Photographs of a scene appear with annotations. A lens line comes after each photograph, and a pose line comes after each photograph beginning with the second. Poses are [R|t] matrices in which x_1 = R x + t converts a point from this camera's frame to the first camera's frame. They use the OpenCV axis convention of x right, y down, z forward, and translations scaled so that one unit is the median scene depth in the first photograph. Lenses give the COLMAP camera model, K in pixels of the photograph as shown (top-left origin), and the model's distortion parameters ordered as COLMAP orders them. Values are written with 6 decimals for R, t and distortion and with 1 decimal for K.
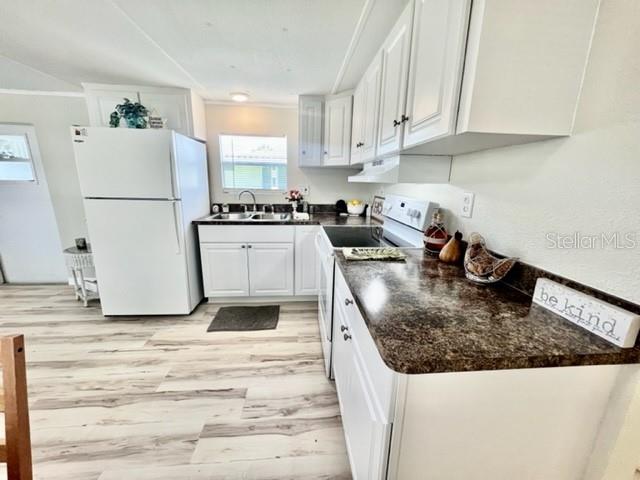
lens RADIAL K [[255.5, 0, 320.8], [0, 255.5, 241.0], [0, 0, 1]] dist [-0.001823, 0.000204]
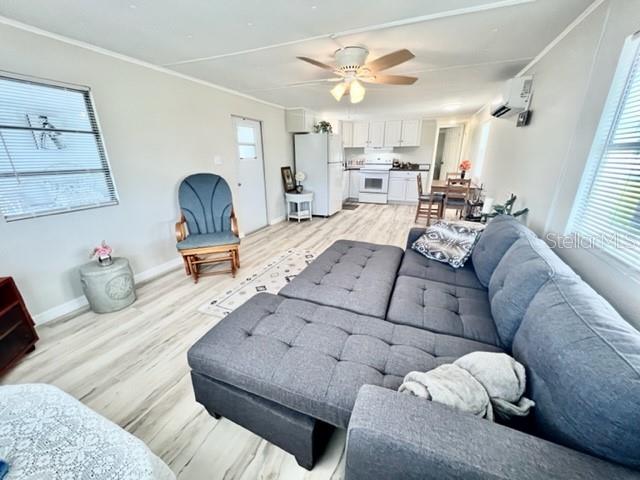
lens RADIAL K [[255.5, 0, 320.4], [0, 255.5, 240.4], [0, 0, 1]] dist [-0.001823, 0.000204]
pose [[0.466042, -0.308444, 0.829257, -3.051770], [0.220333, 0.948197, 0.228858, -0.046482], [-0.856889, 0.076055, 0.509860, -0.084567]]
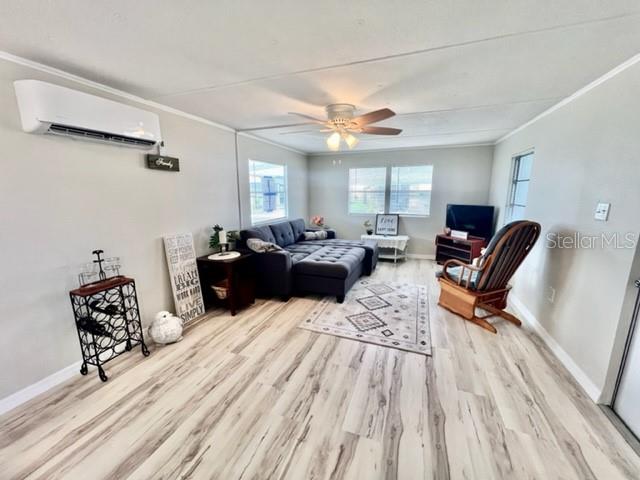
lens RADIAL K [[255.5, 0, 321.1], [0, 255.5, 240.2], [0, 0, 1]] dist [-0.001823, 0.000204]
pose [[-0.429129, 0.148773, -0.890907, -0.801514], [-0.221792, 0.938788, 0.263601, -0.228289], [0.875589, 0.310714, -0.369864, 0.788778]]
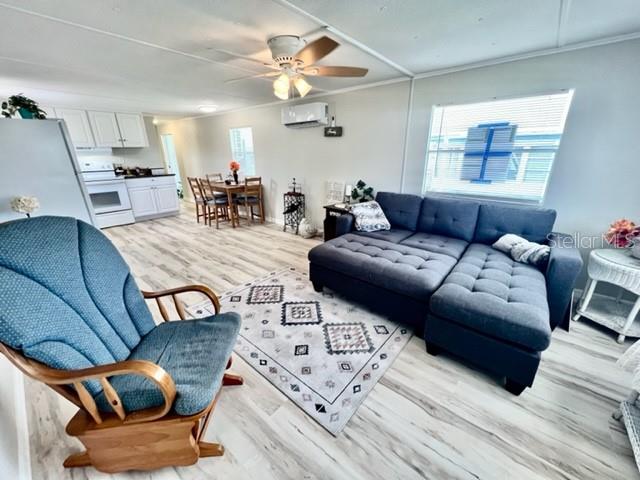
lens RADIAL K [[255.5, 0, 321.0], [0, 255.5, 240.7], [0, 0, 1]] dist [-0.001823, 0.000204]
pose [[-0.711004, -0.244396, 0.659351, -2.774018], [0.155877, 0.859554, 0.486692, -0.313931], [-0.685693, 0.448817, -0.573051, 1.020948]]
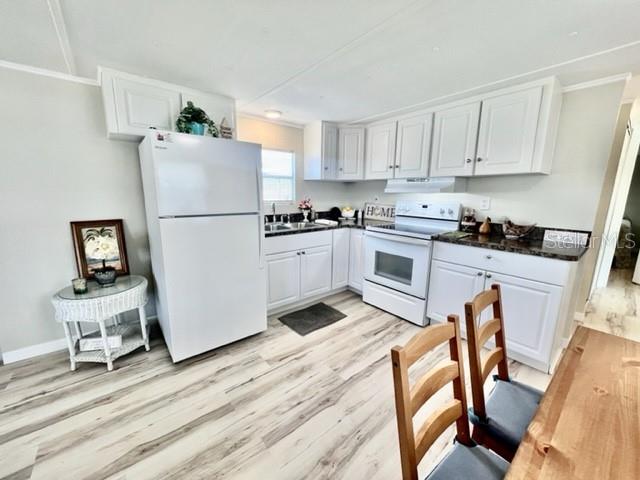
lens RADIAL K [[255.5, 0, 321.1], [0, 255.5, 240.9], [0, 0, 1]] dist [-0.001823, 0.000204]
pose [[0.820515, -0.121408, 0.558584, -0.929718], [0.139949, 0.990112, 0.009627, -0.032161], [-0.554229, 0.070274, 0.829392, 0.059321]]
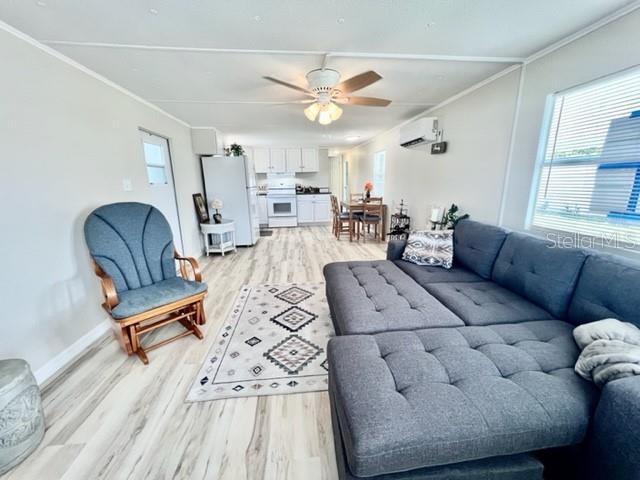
lens RADIAL K [[255.5, 0, 321.1], [0, 255.5, 240.6], [0, 0, 1]] dist [-0.001823, 0.000204]
pose [[-0.021055, -0.251933, 0.967516, -3.072957], [0.246576, 0.936528, 0.249230, -0.133435], [-0.968895, 0.243813, 0.042402, 0.396996]]
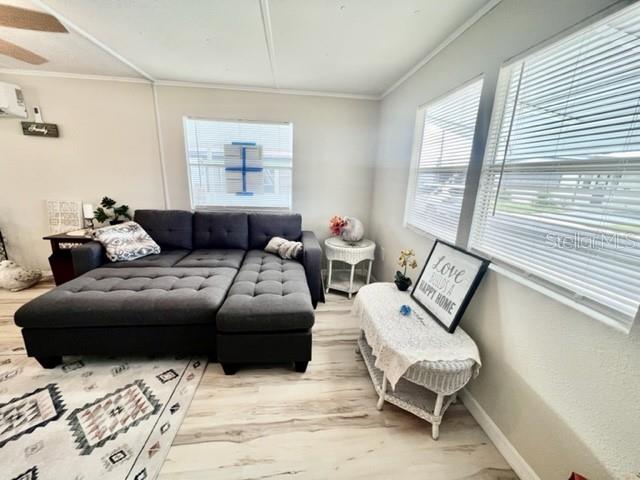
lens RADIAL K [[255.5, 0, 321.4], [0, 255.5, 240.6], [0, 0, 1]] dist [-0.001823, 0.000204]
pose [[-0.997765, -0.048337, -0.046134, -2.793679], [-0.064436, 0.878783, 0.472851, -0.286549], [0.017685, 0.474767, -0.879934, 0.966253]]
